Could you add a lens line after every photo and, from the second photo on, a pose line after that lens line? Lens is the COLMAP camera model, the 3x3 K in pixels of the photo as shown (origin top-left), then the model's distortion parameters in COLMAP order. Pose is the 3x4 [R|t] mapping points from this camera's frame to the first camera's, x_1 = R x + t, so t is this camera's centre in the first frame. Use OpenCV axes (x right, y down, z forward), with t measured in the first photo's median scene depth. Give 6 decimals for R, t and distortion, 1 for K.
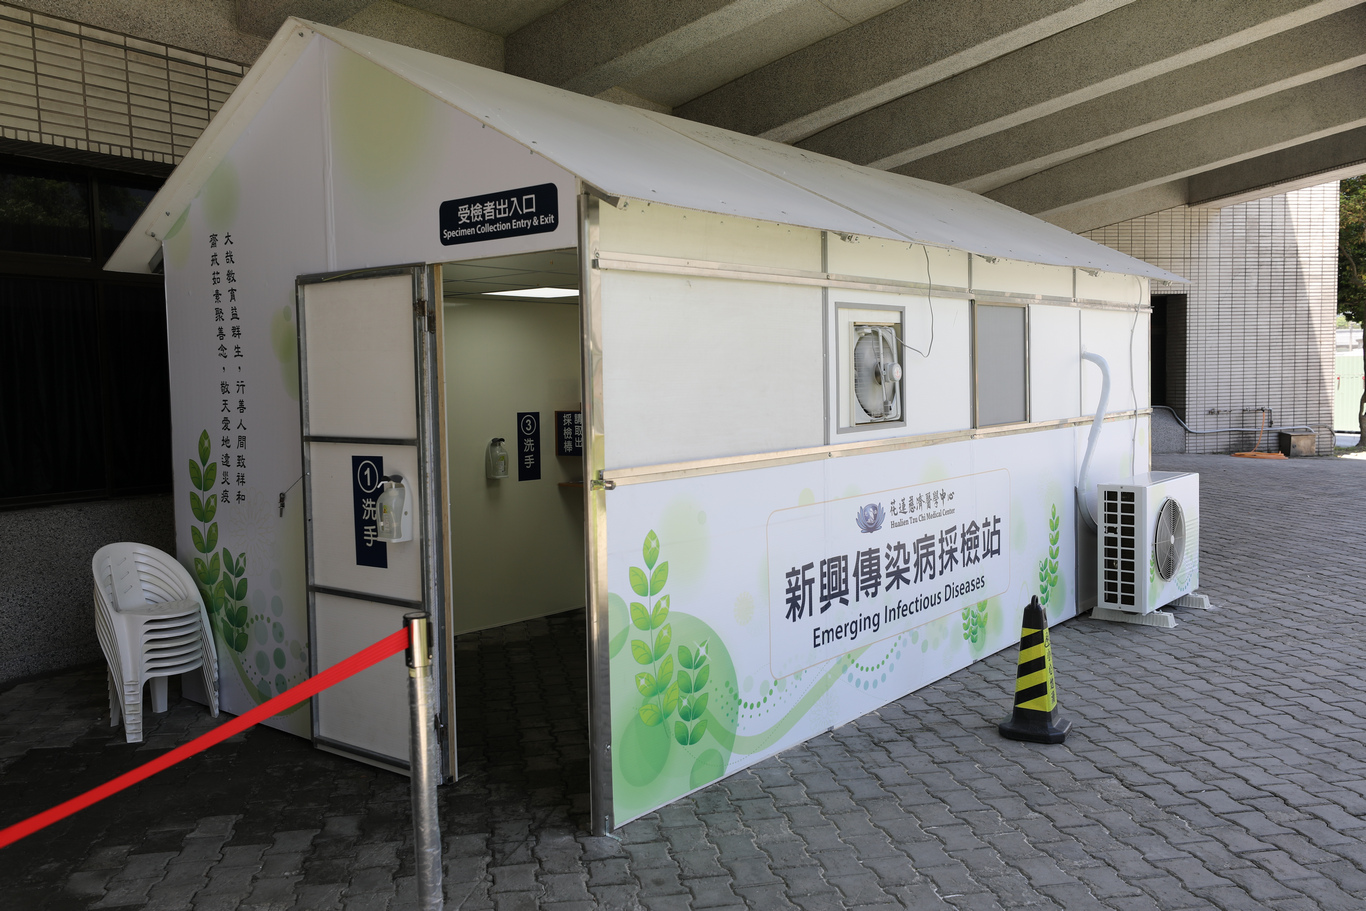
lens RADIAL K [[1140.3, 0, 683.0], [0, 1140.3, 455.5], [0, 0, 1]] dist [0.005073, -0.002069]
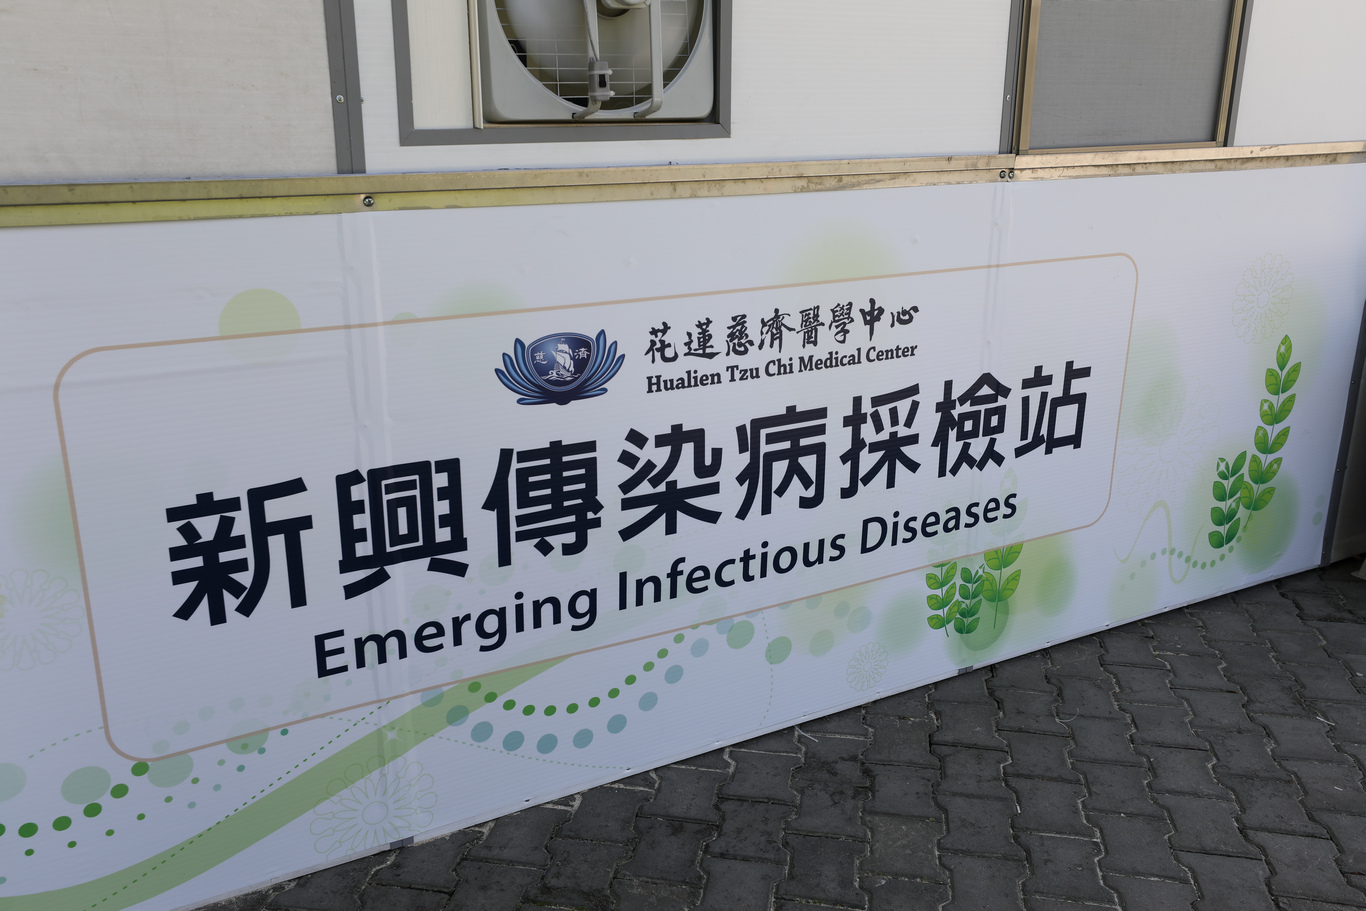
lens RADIAL K [[1161.6, 0, 683.0], [0, 1161.6, 455.5], [0, 0, 1]] dist [0.026288, 0.002995]
pose [[0.934657, 0.128922, -0.331354, 0.329673], [-0.047804, 0.969050, 0.242193, -0.015695], [0.352322, -0.210527, 0.911892, 0.609996]]
